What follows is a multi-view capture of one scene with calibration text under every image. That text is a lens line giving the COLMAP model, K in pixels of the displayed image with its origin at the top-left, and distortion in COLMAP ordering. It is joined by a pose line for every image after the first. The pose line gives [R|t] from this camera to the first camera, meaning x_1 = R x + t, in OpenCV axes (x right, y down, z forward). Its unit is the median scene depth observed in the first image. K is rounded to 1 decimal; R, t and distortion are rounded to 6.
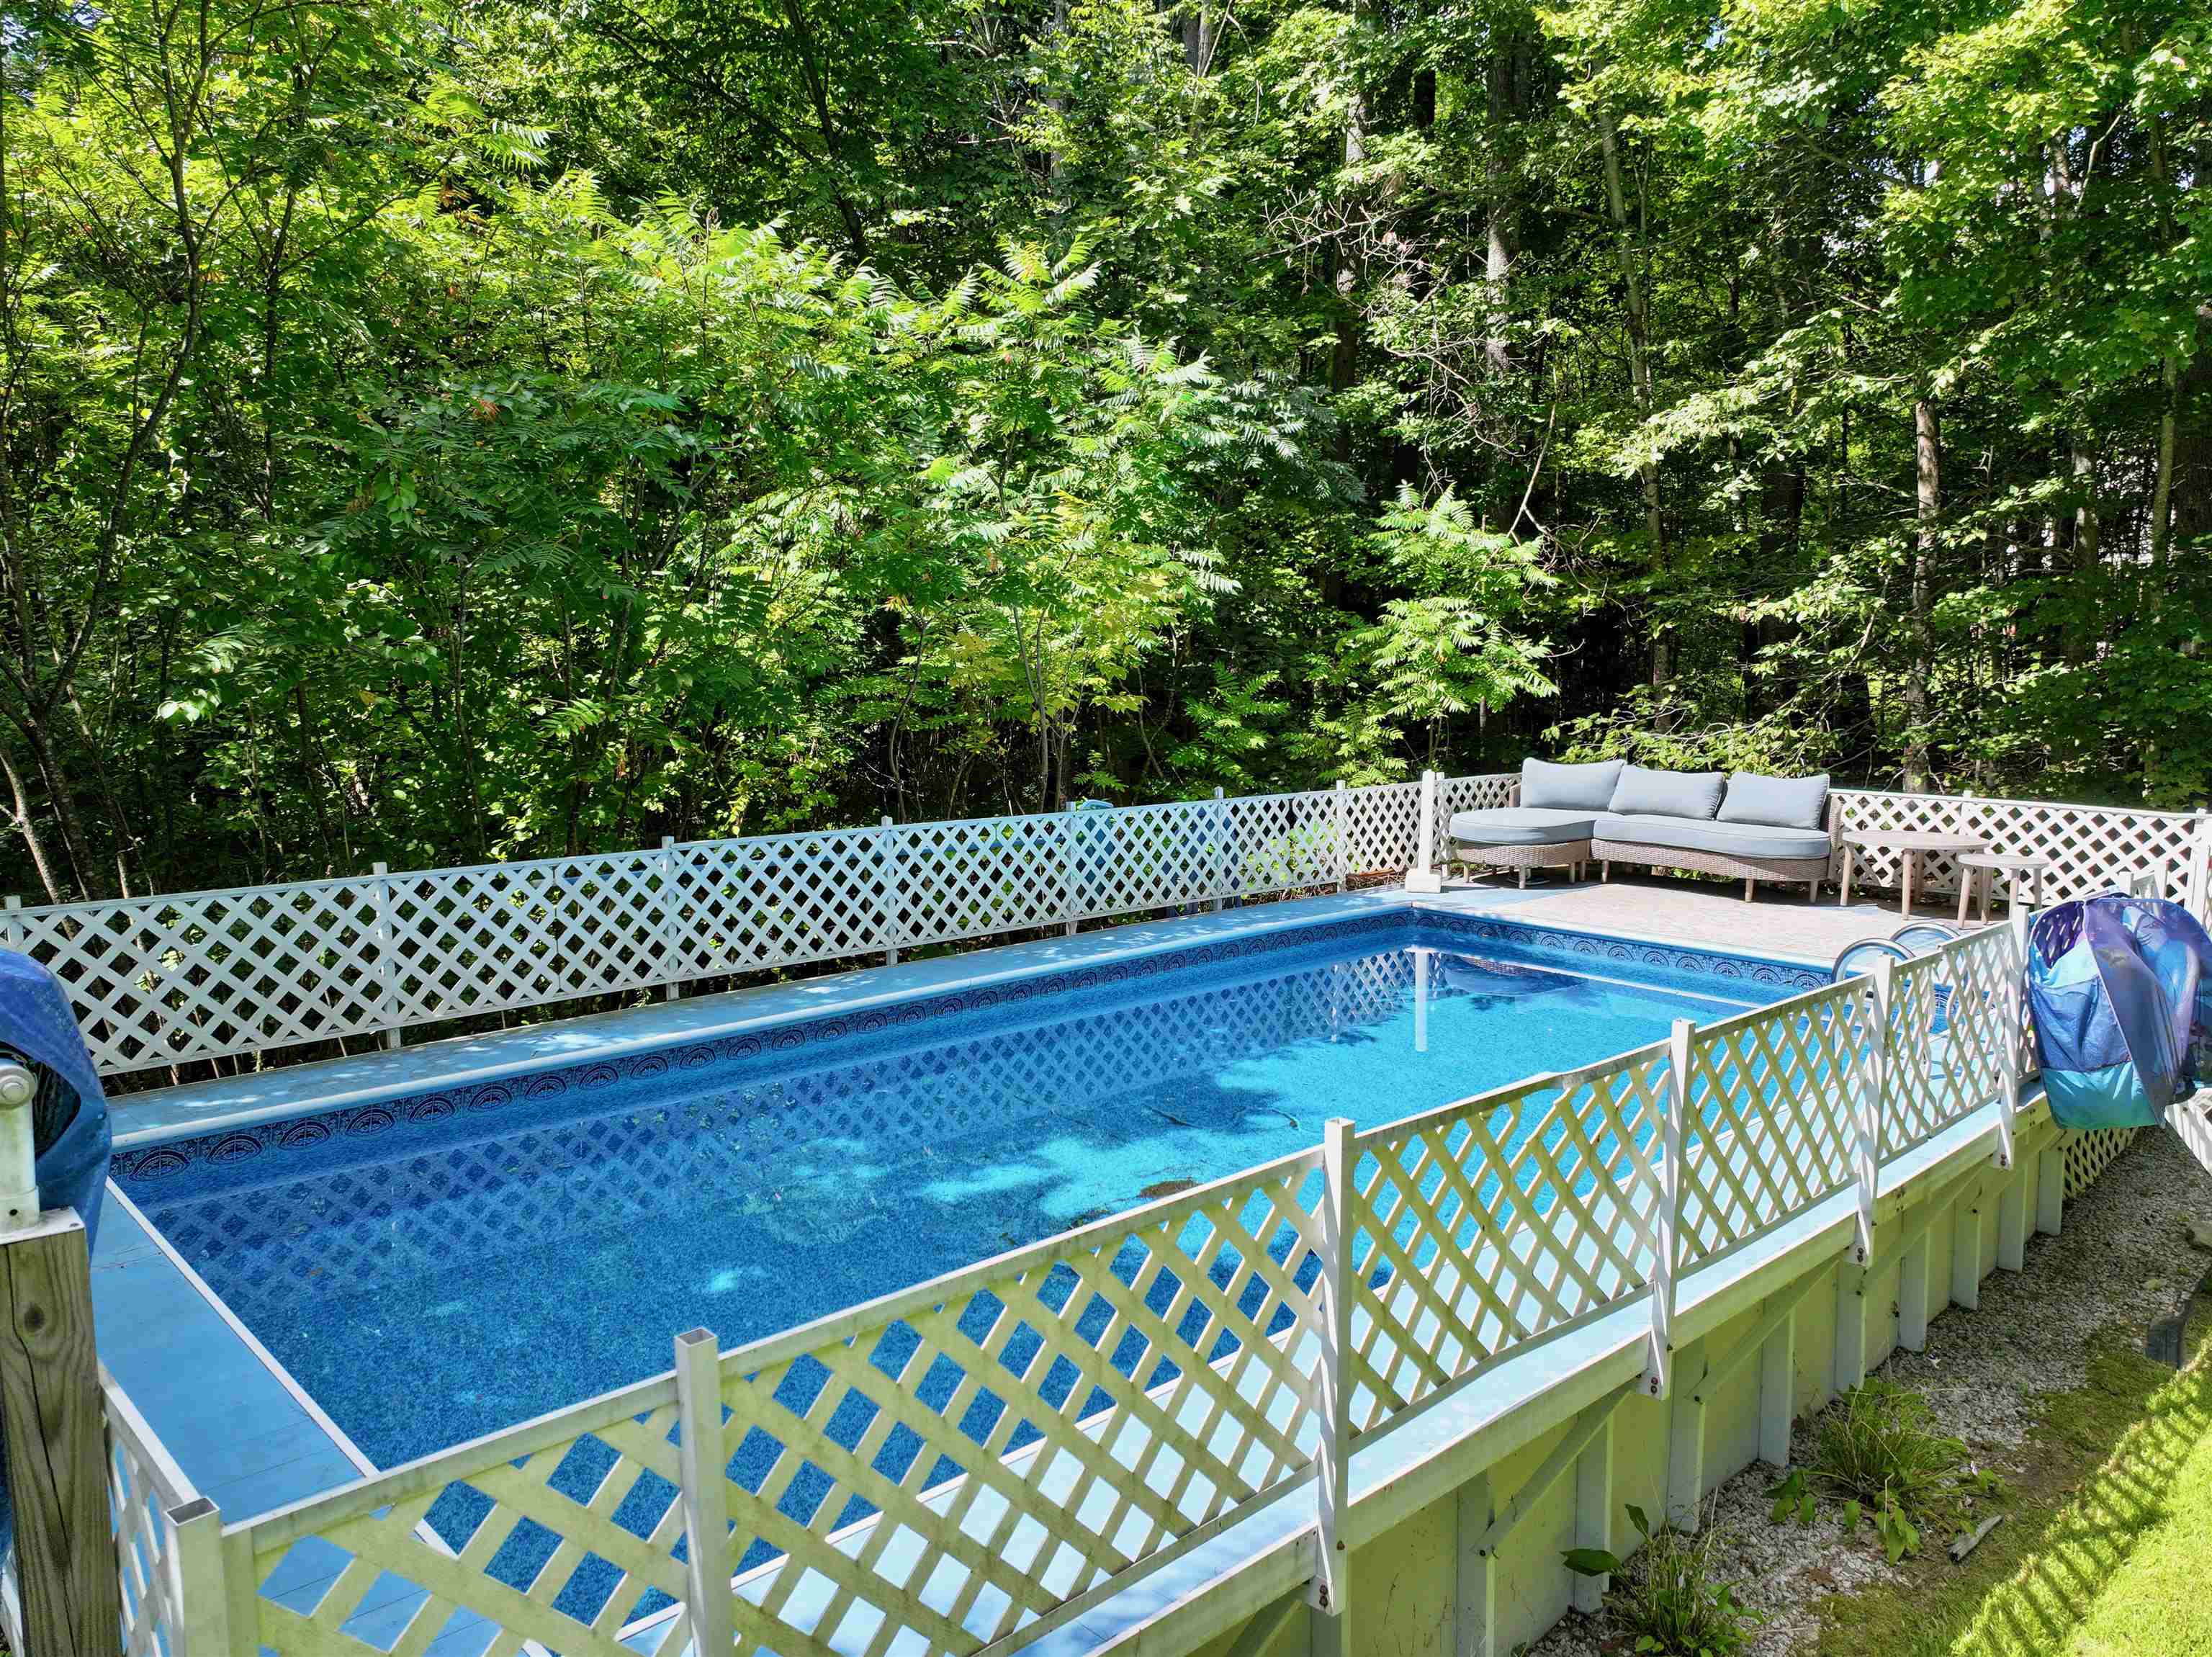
lens RADIAL K [[1556.3, 0, 1113.7], [0, 1556.3, 824.1], [0, 0, 1]] dist [0.003512, 0.009482]
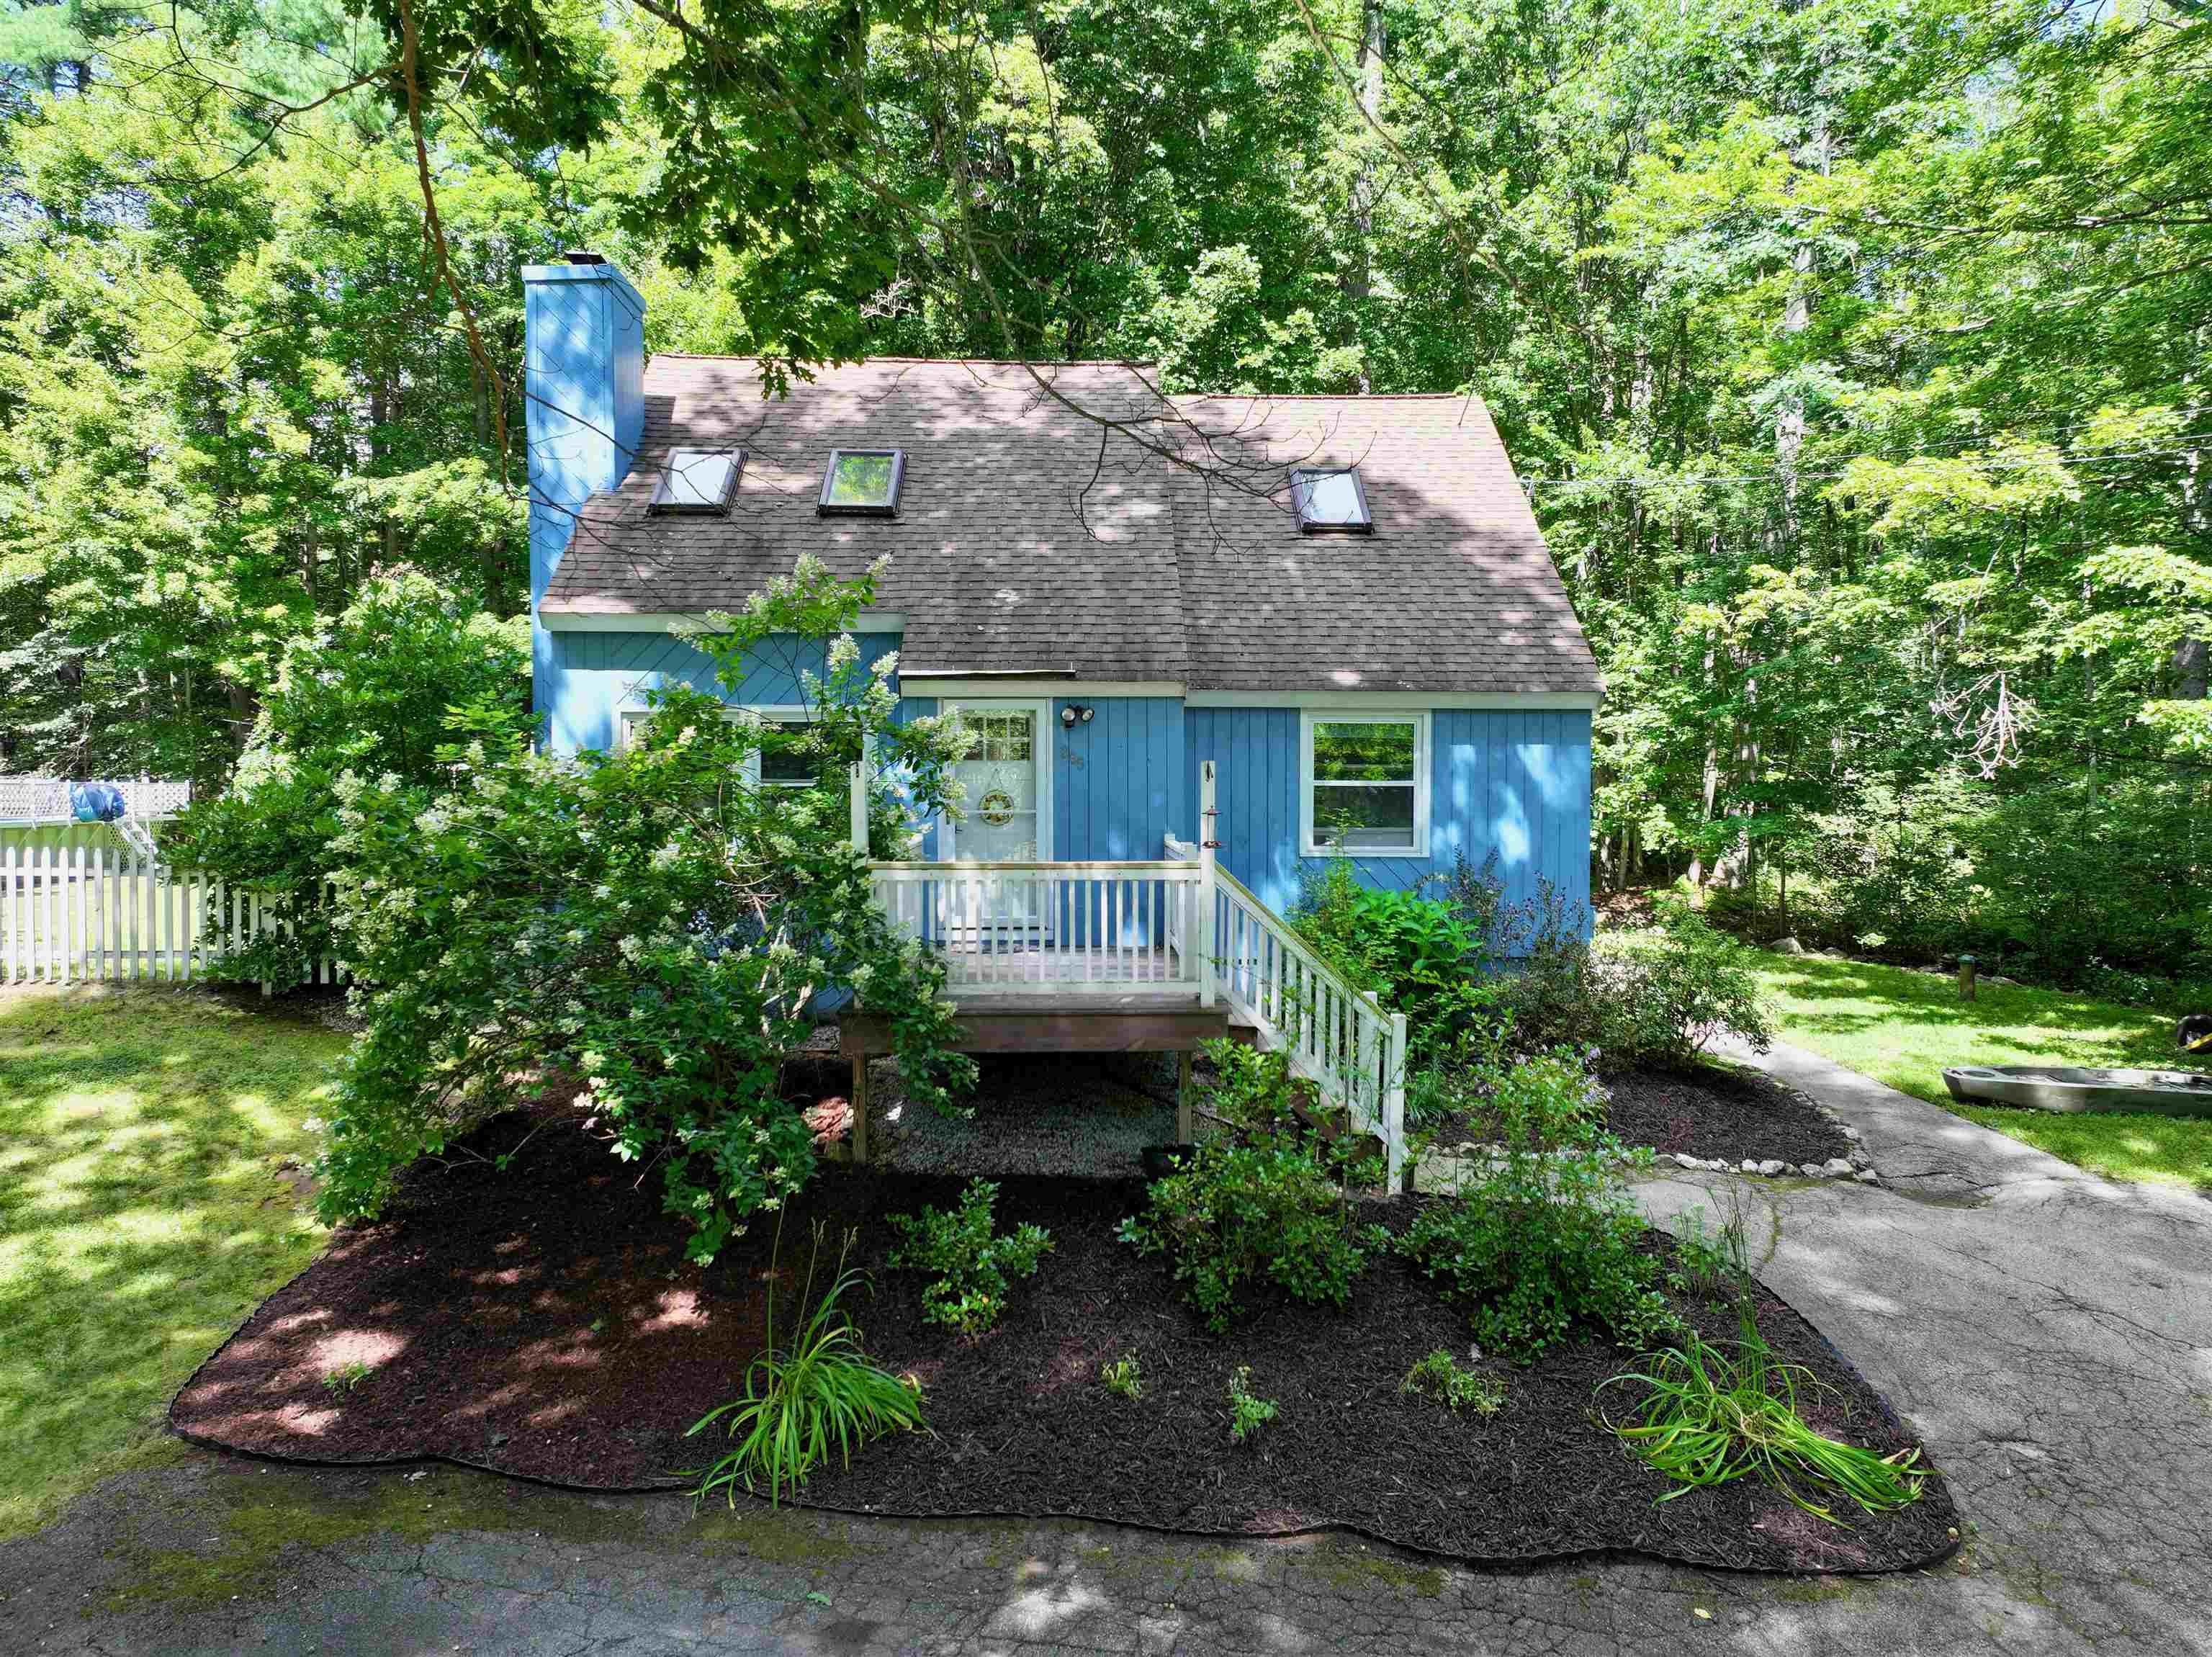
lens RADIAL K [[1556.3, 0, 1113.7], [0, 1556.3, 824.1], [0, 0, 1]] dist [0.003512, 0.009482]
pose [[0.591785, -0.023968, 0.805739, -0.742660], [0.089201, 0.995366, -0.035905, 0.322228], [-0.801145, 0.093121, 0.591181, -2.301930]]
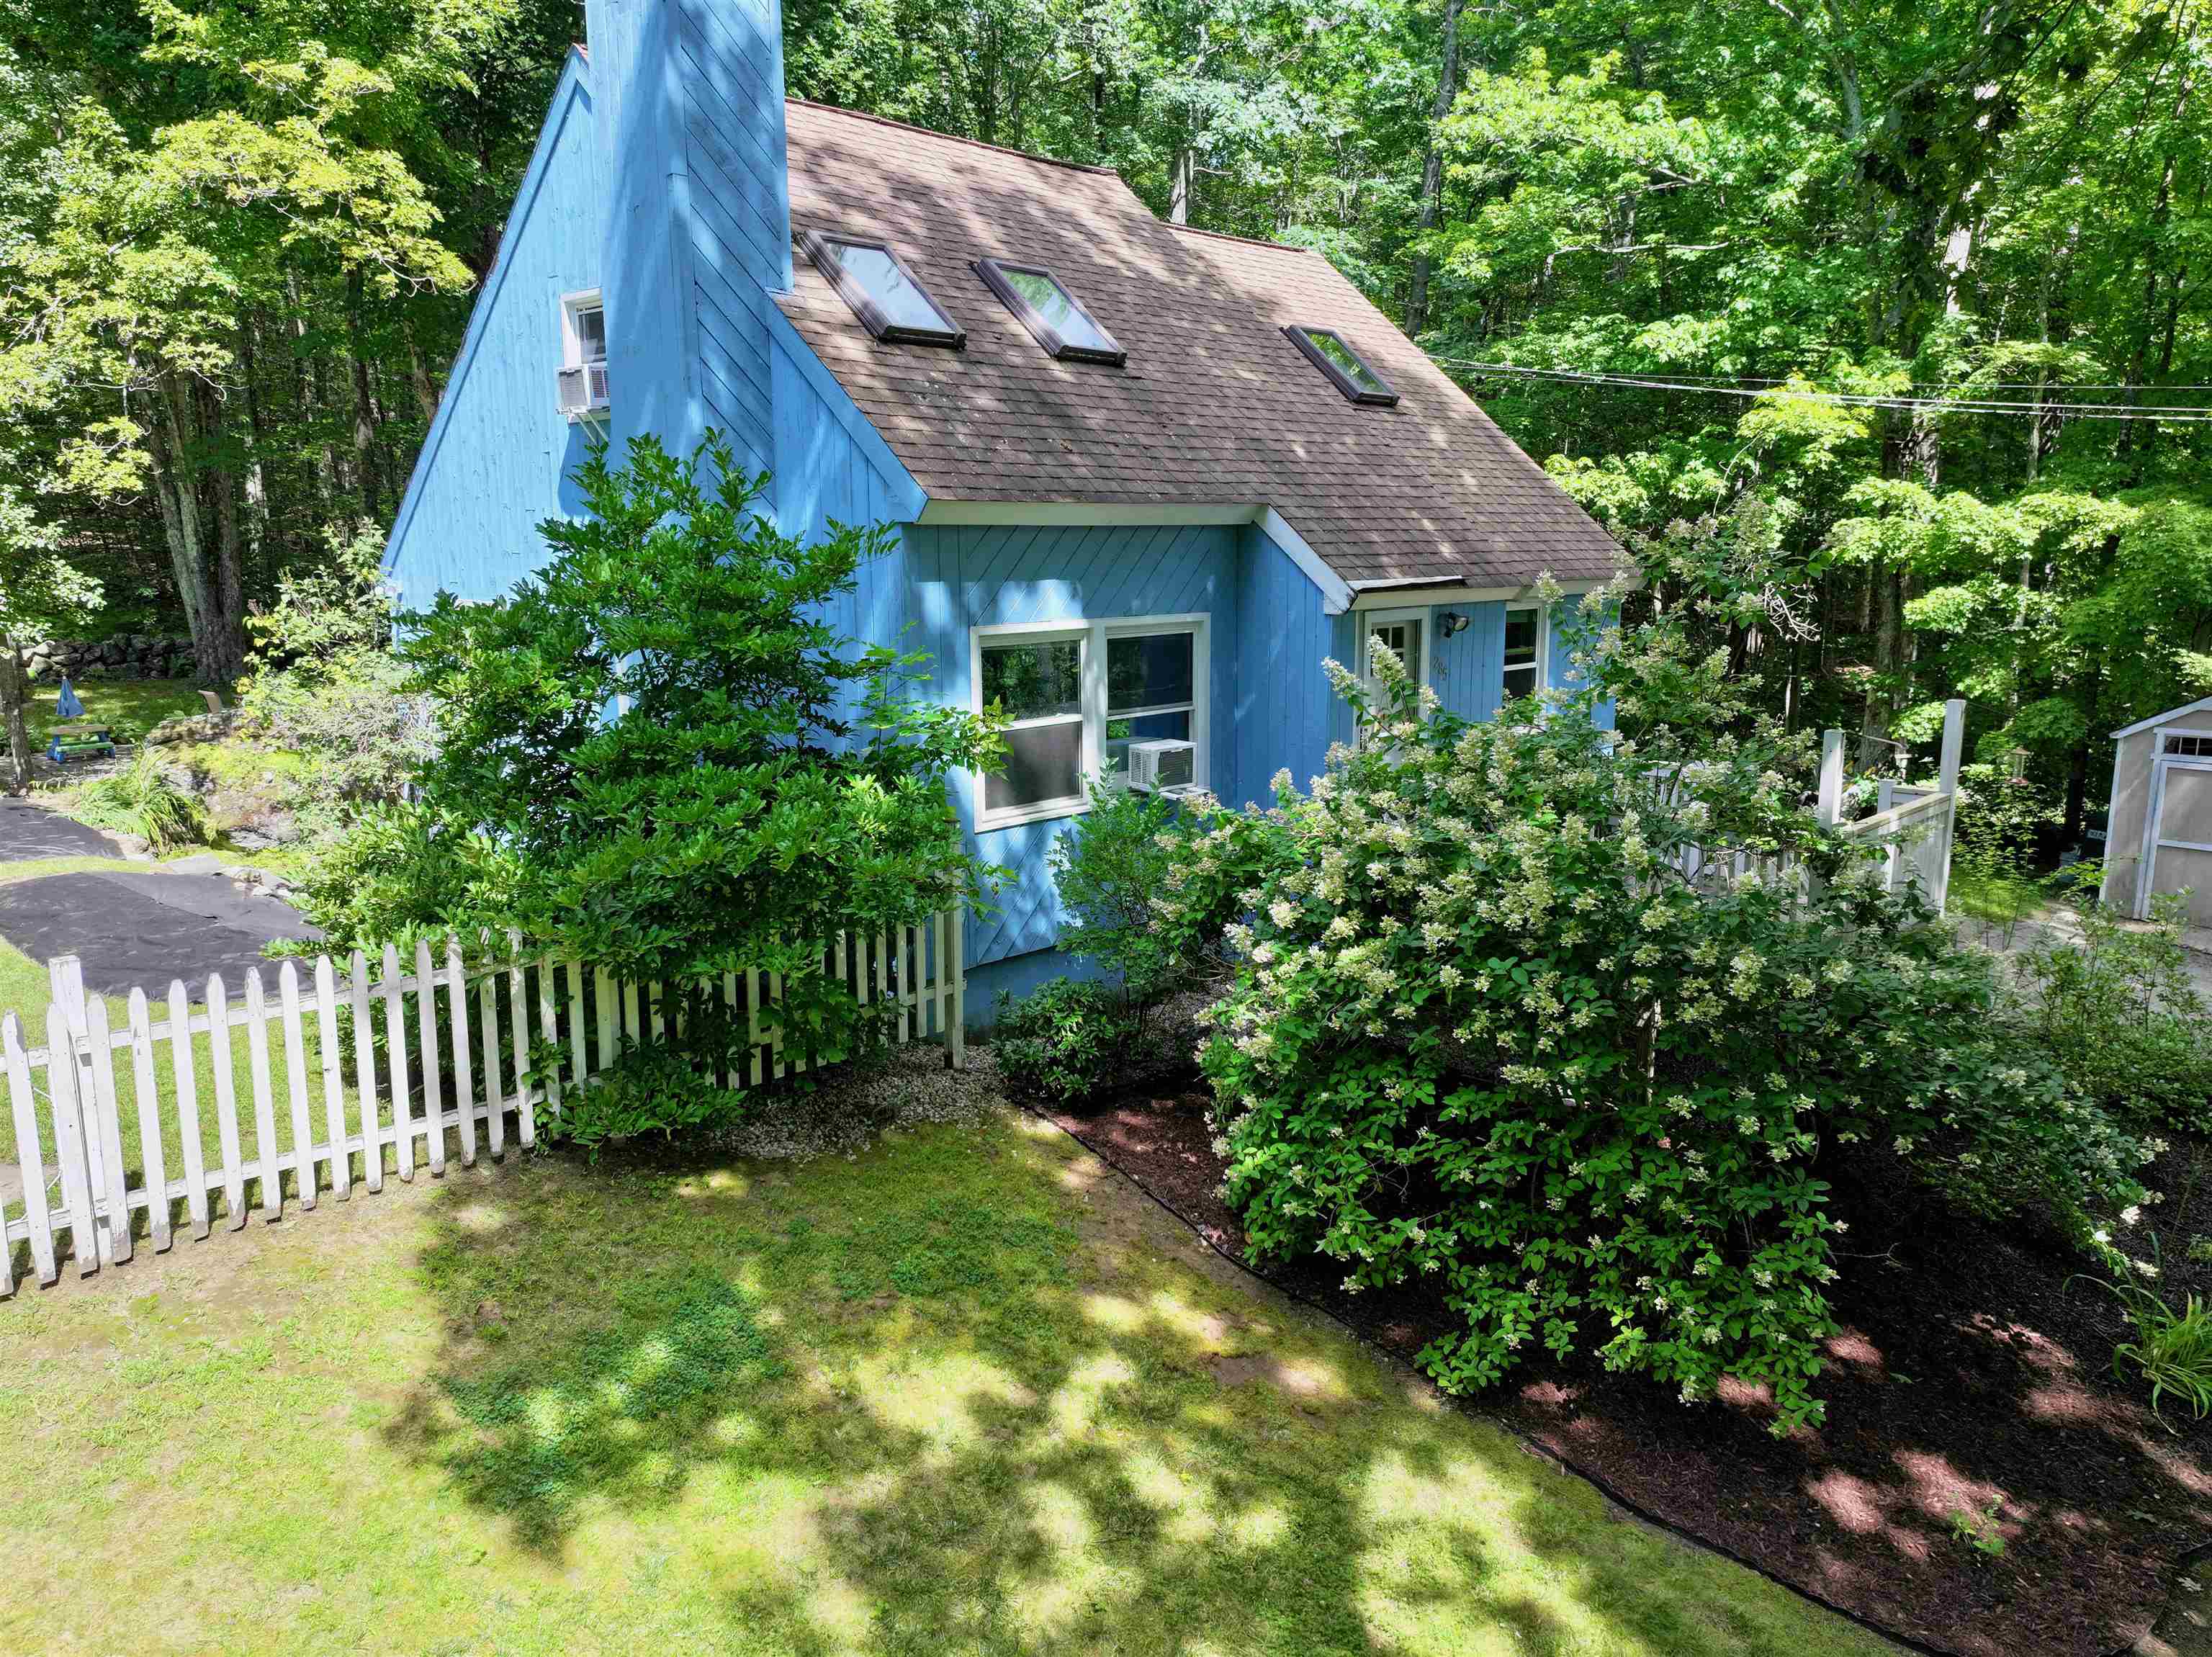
lens RADIAL K [[1547.5, 0, 1081.5], [0, 1547.5, 825.5], [0, 0, 1]] dist [0.010981, 0.008245]
pose [[-0.115881, -0.184753, 0.975929, -0.864260], [0.114580, 0.973503, 0.197899, 0.101593], [-0.986632, 0.134755, -0.091641, -1.276441]]
